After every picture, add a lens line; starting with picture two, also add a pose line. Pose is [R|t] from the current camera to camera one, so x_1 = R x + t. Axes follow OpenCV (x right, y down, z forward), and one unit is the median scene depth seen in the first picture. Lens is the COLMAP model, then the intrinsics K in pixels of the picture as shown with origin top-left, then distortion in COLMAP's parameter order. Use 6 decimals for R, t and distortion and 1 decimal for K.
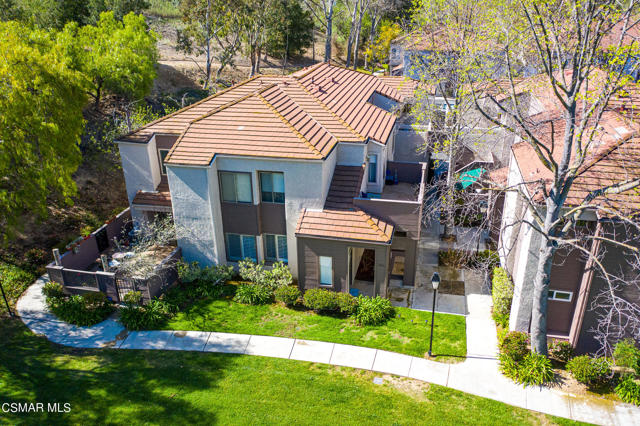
lens RADIAL K [[504.3, 0, 320.9], [0, 504.3, 213.9], [0, 0, 1]] dist [-0.034496, -0.005320]
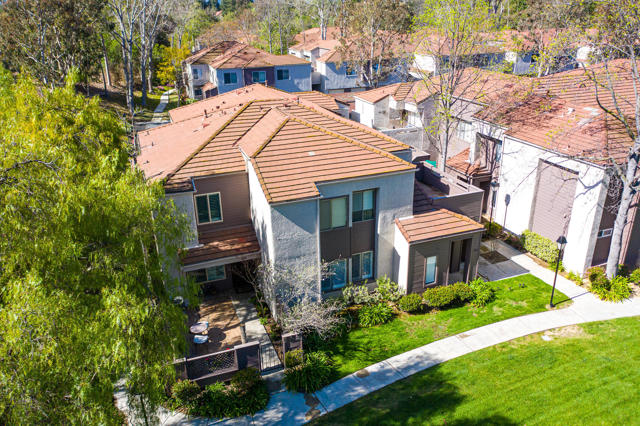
lens RADIAL K [[504.3, 0, 318.8], [0, 504.3, 212.9], [0, 0, 1]] dist [-0.034496, -0.005320]
pose [[0.829760, -0.212786, 0.515965, -0.716227], [0.232969, 0.972130, 0.026256, -0.089054], [-0.507172, 0.098418, 0.856207, 0.195960]]
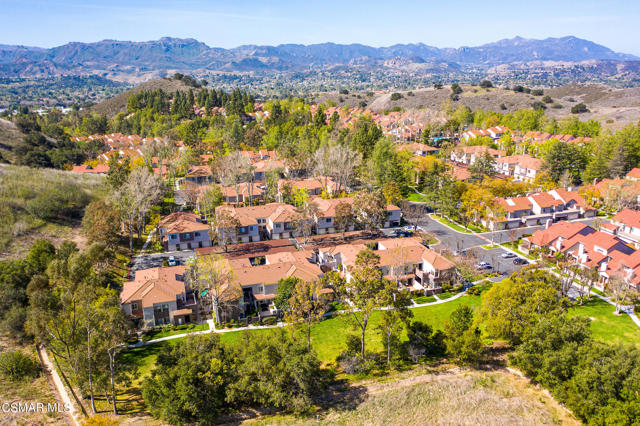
lens RADIAL K [[504.3, 0, 320.6], [0, 504.3, 213.0], [0, 0, 1]] dist [-0.034496, -0.005320]
pose [[0.858333, -0.136350, 0.494645, -1.129926], [0.199761, 0.976784, -0.077382, -0.282055], [-0.472611, 0.165230, 0.865643, -4.236865]]
